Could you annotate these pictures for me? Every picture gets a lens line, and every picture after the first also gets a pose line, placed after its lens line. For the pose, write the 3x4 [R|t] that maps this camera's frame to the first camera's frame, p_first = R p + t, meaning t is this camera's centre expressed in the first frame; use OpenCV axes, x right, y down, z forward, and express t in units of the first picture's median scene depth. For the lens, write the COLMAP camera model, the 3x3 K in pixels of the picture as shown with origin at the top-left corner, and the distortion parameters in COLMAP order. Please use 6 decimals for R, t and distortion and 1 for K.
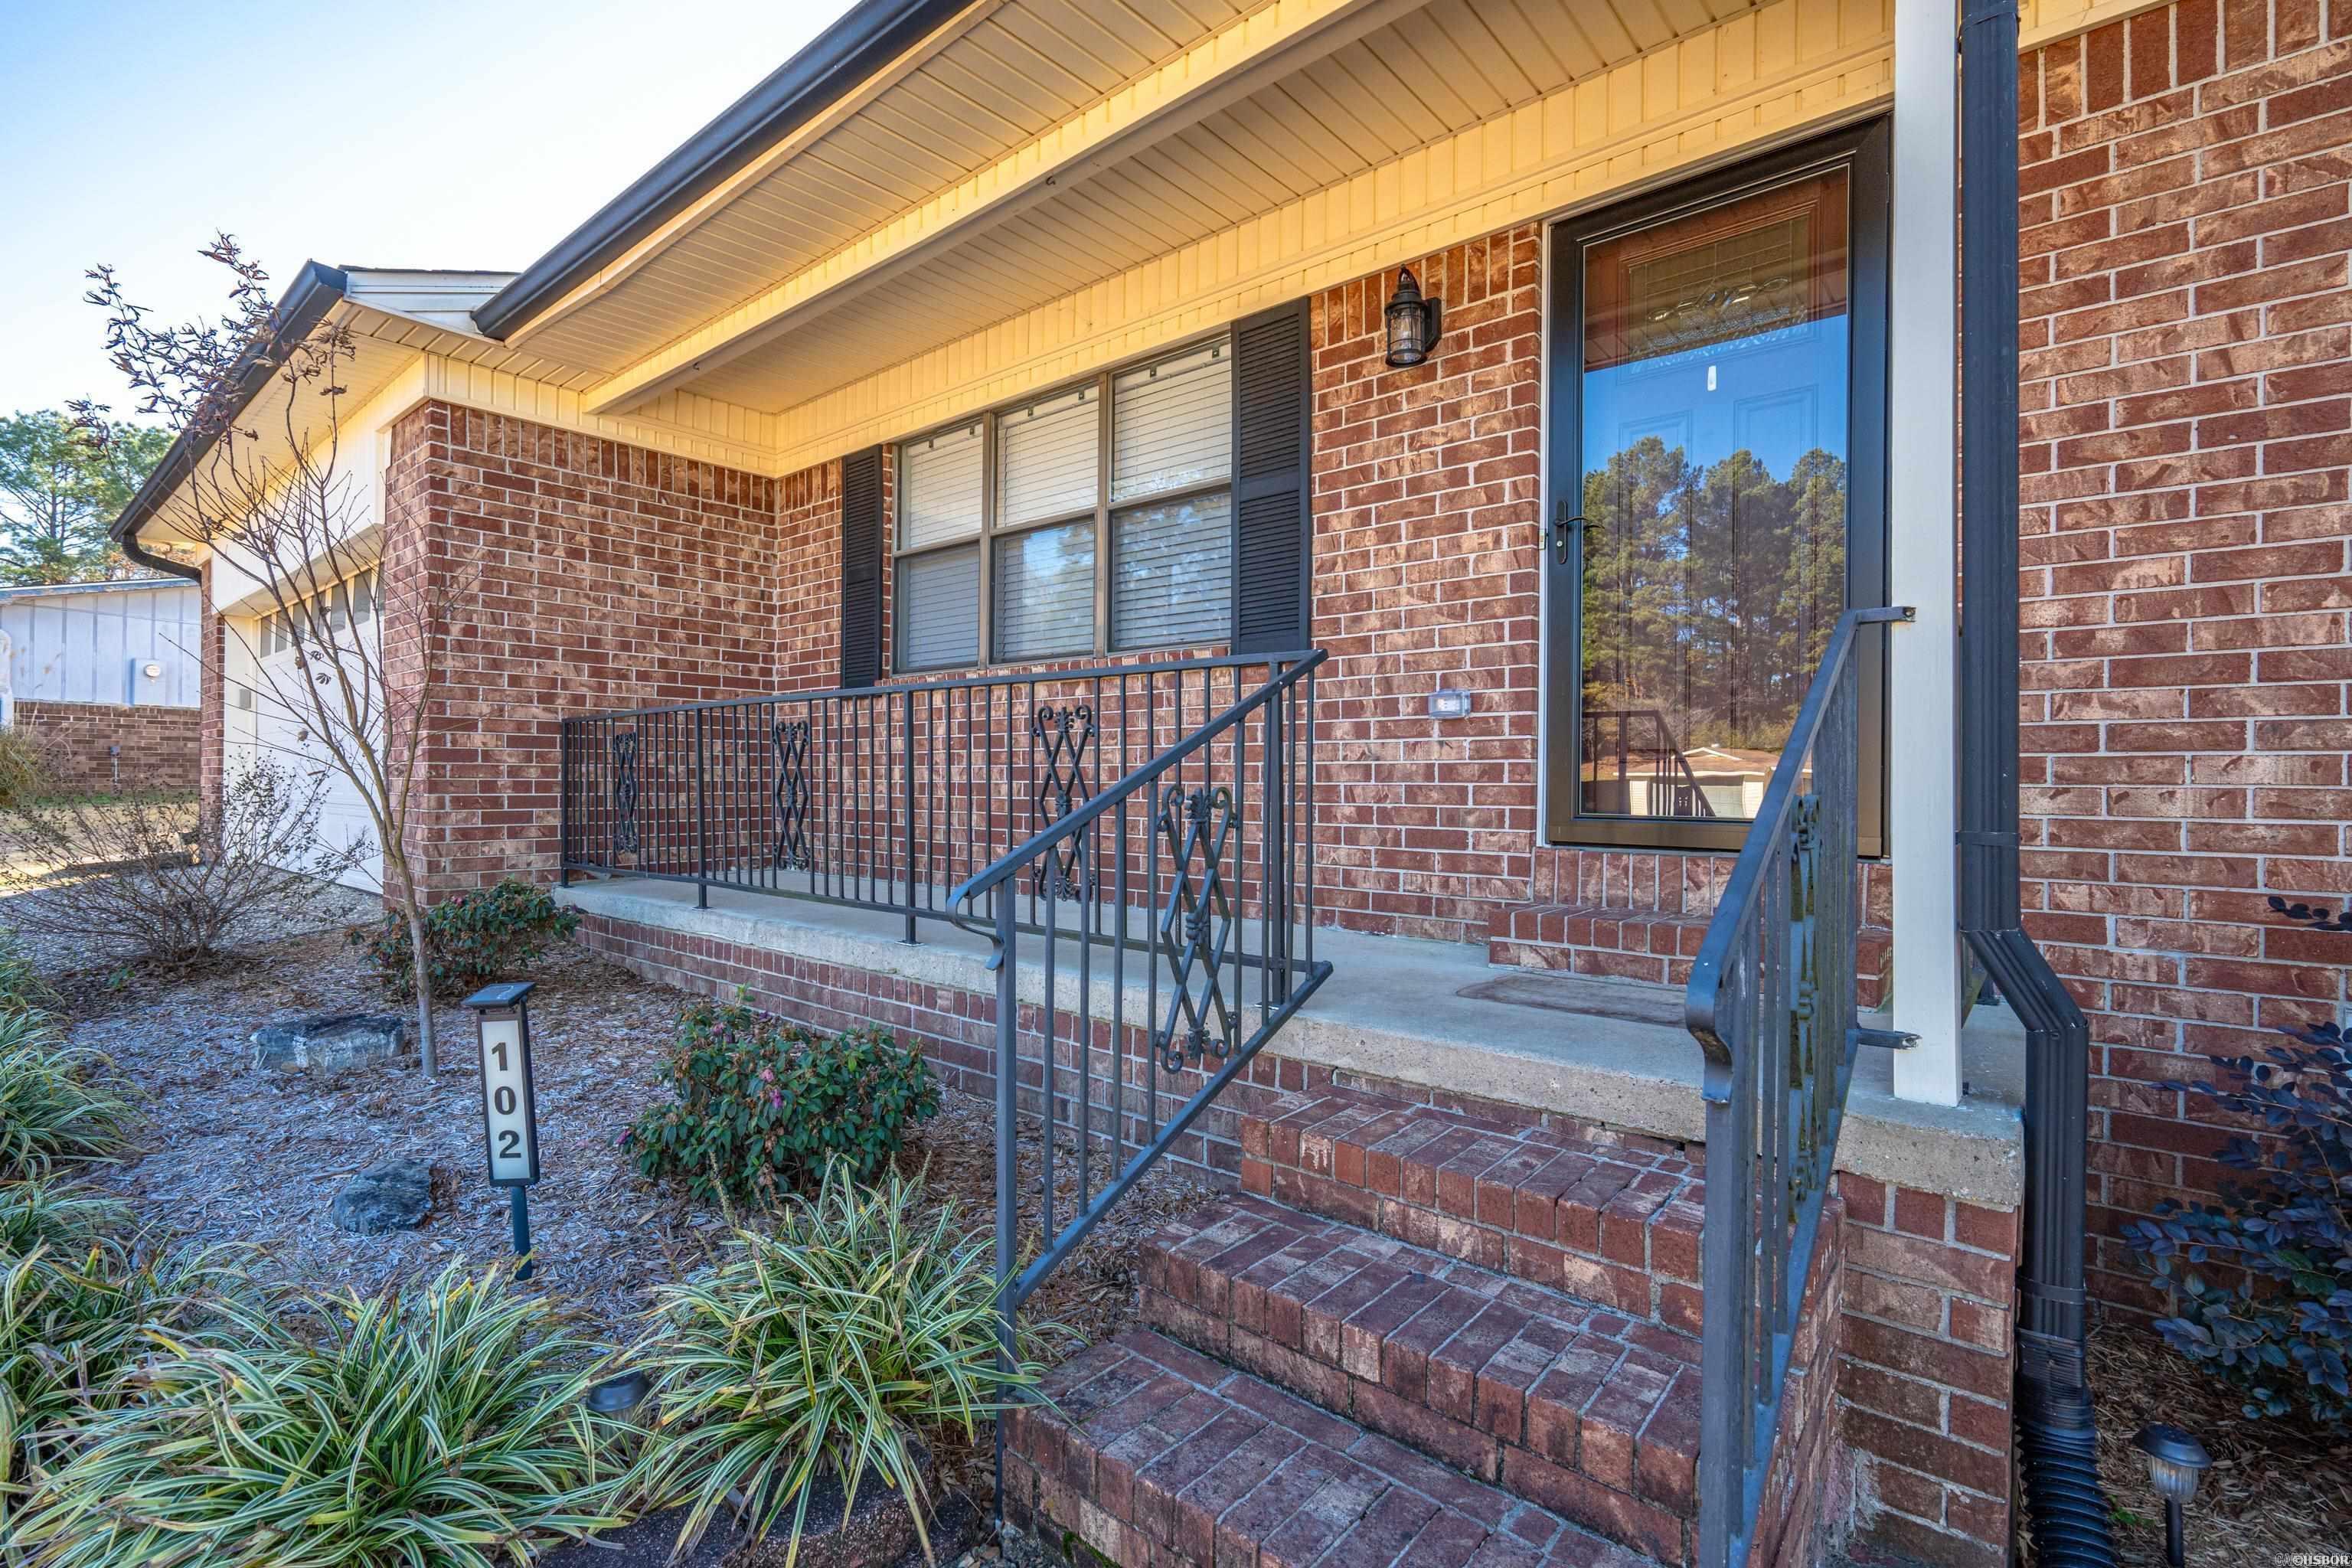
lens RADIAL K [[1079.3, 0, 1169.8], [0, 1079.3, 790.1], [0, 0, 1]] dist [-0.000274, -0.000064]
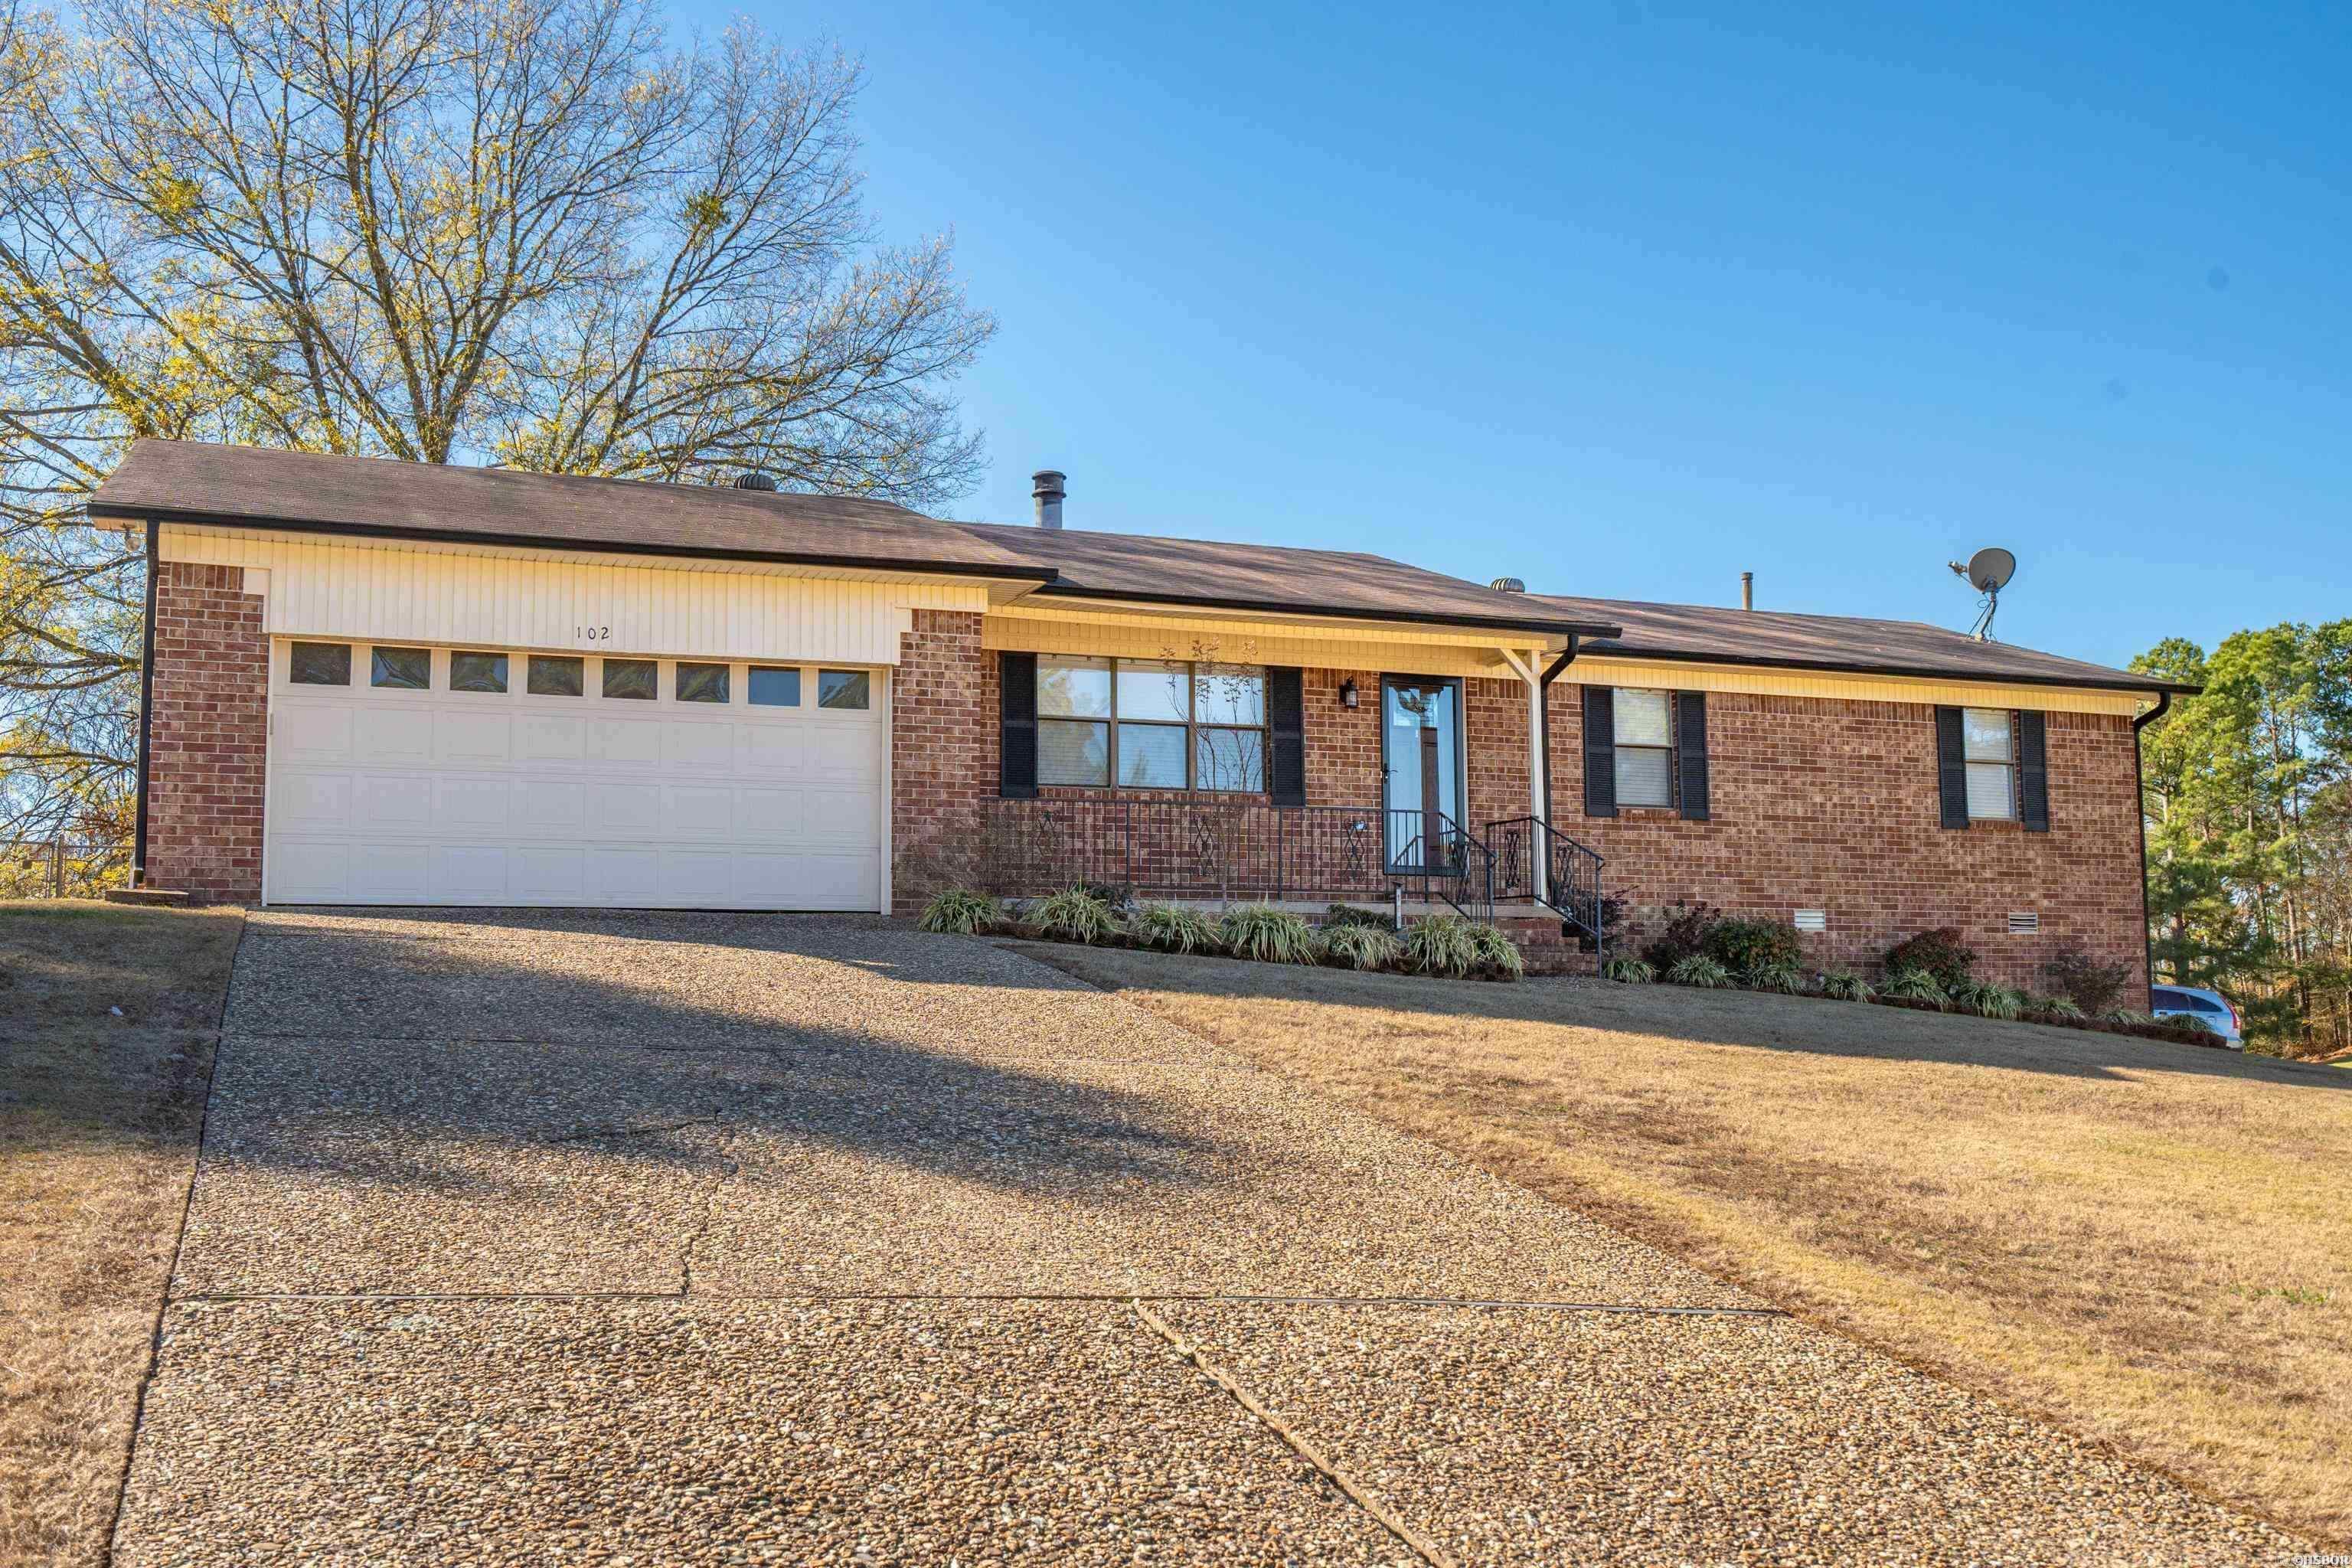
lens RADIAL K [[2339.0, 0, 1176.9], [0, 2339.0, 785.0], [0, 0, 1]] dist [-0.006174, 0.000000]
pose [[0.453538, 0.083798, 0.887289, -4.415746], [0.015651, 0.994667, -0.101939, 0.351992], [-0.891099, 0.060120, 0.449808, -1.112263]]
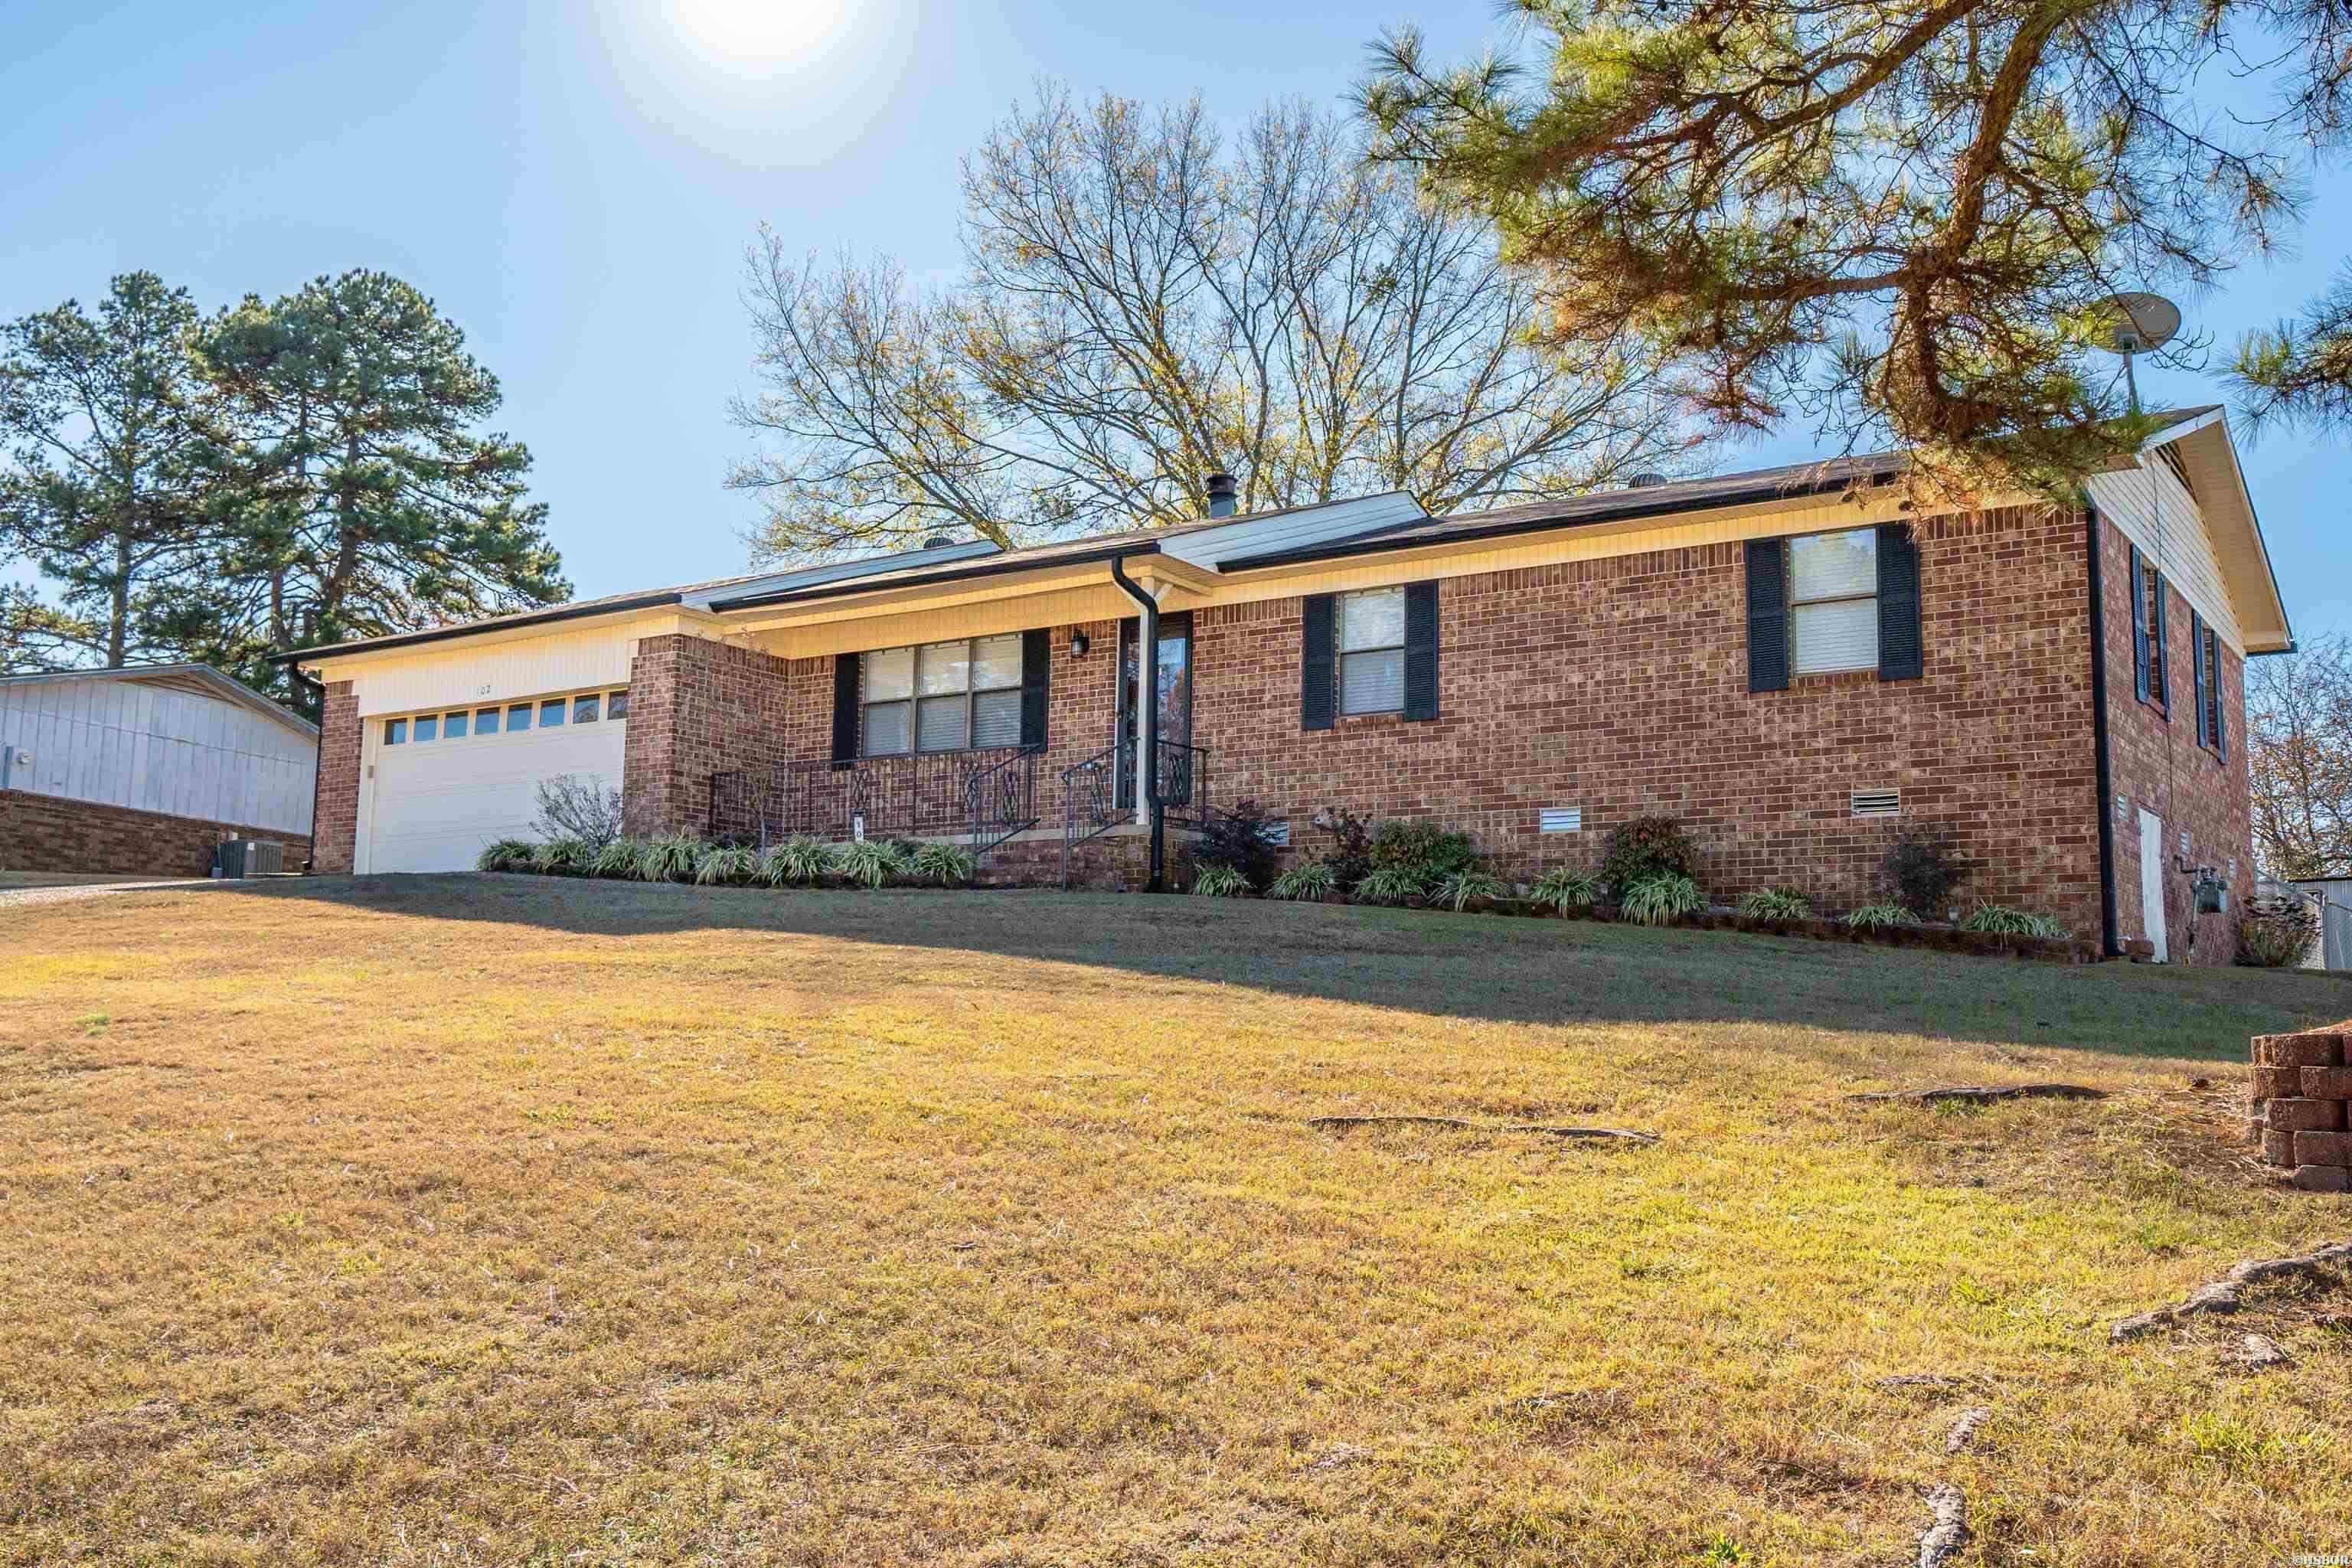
lens RADIAL K [[2207.9, 0, 1180.3], [0, 2207.9, 780.0], [0, 0, 1]] dist [0.003930, 0.000000]
pose [[0.992858, 0.024630, 0.116731, -0.176996], [-0.008228, 0.990263, -0.138965, 0.674142], [-0.119017, 0.137012, 0.983393, -4.222112]]
